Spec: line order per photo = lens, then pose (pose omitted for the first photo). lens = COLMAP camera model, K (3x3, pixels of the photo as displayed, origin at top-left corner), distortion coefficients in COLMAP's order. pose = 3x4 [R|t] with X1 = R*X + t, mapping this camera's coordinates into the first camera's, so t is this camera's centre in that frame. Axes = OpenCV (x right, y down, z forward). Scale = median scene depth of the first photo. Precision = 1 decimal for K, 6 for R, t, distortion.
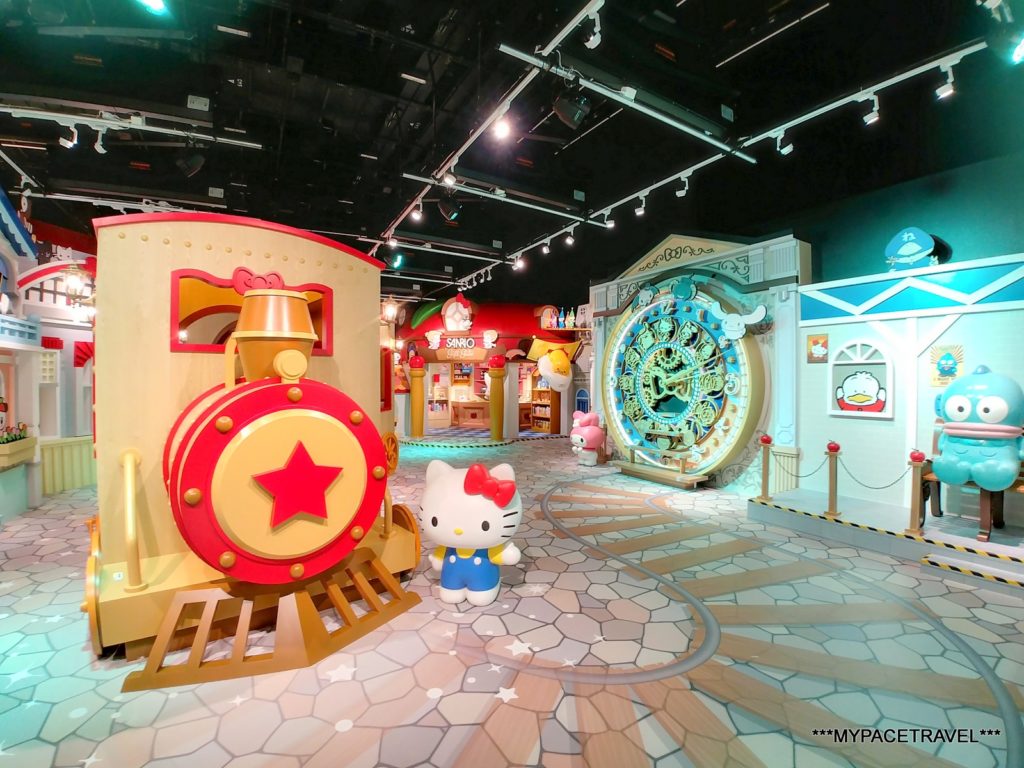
lens RADIAL K [[465.9, 0, 510.4], [0, 465.9, 385.7], [0, 0, 1]] dist [-0.076493, 0.000348]
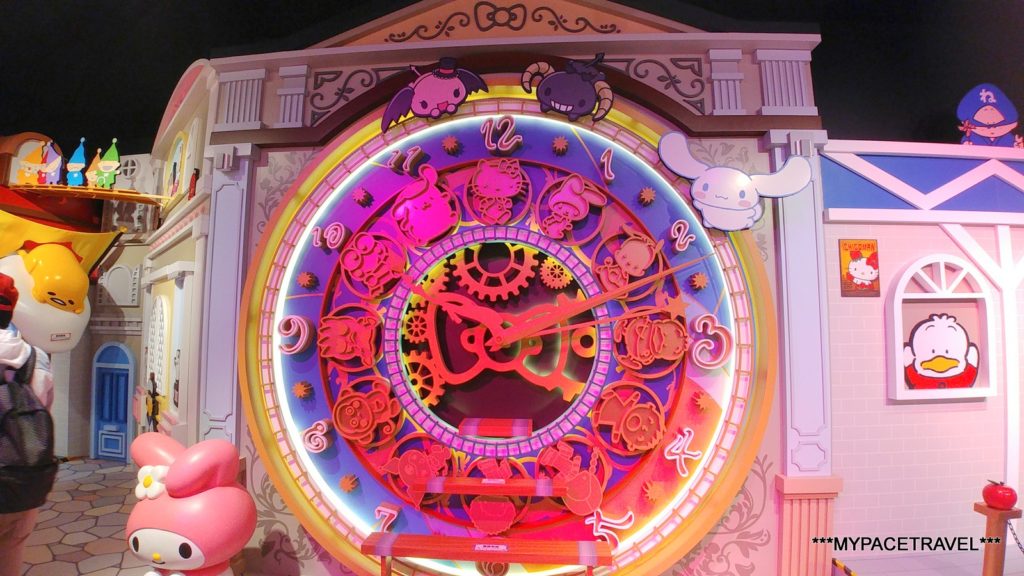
lens RADIAL K [[462.1, 0, 508.2], [0, 462.1, 285.8], [0, 0, 1]] dist [-0.074927, -0.001905]
pose [[0.564949, 0.072516, 0.821933, 0.064600], [0.003780, 0.995893, -0.090462, -0.019485], [-0.825117, 0.054213, 0.562355, 1.035795]]
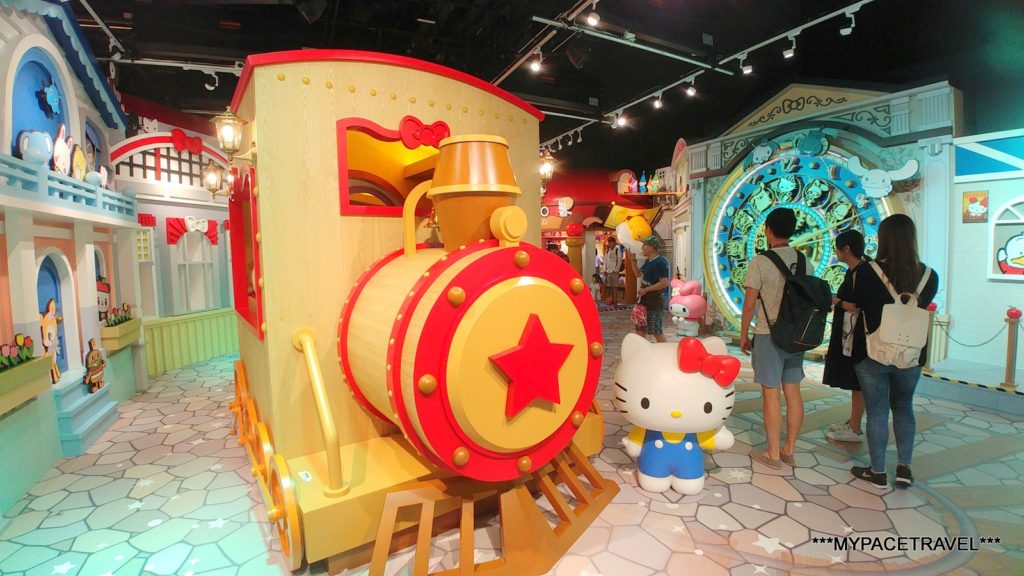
lens RADIAL K [[462.1, 0, 503.5], [0, 462.1, 291.8], [0, 0, 1]] dist [-0.074927, -0.001905]
pose [[0.996410, -0.016033, -0.083124, -0.201531], [0.022059, 0.997154, 0.072093, 0.007789], [0.081732, -0.073668, 0.993928, 0.072806]]
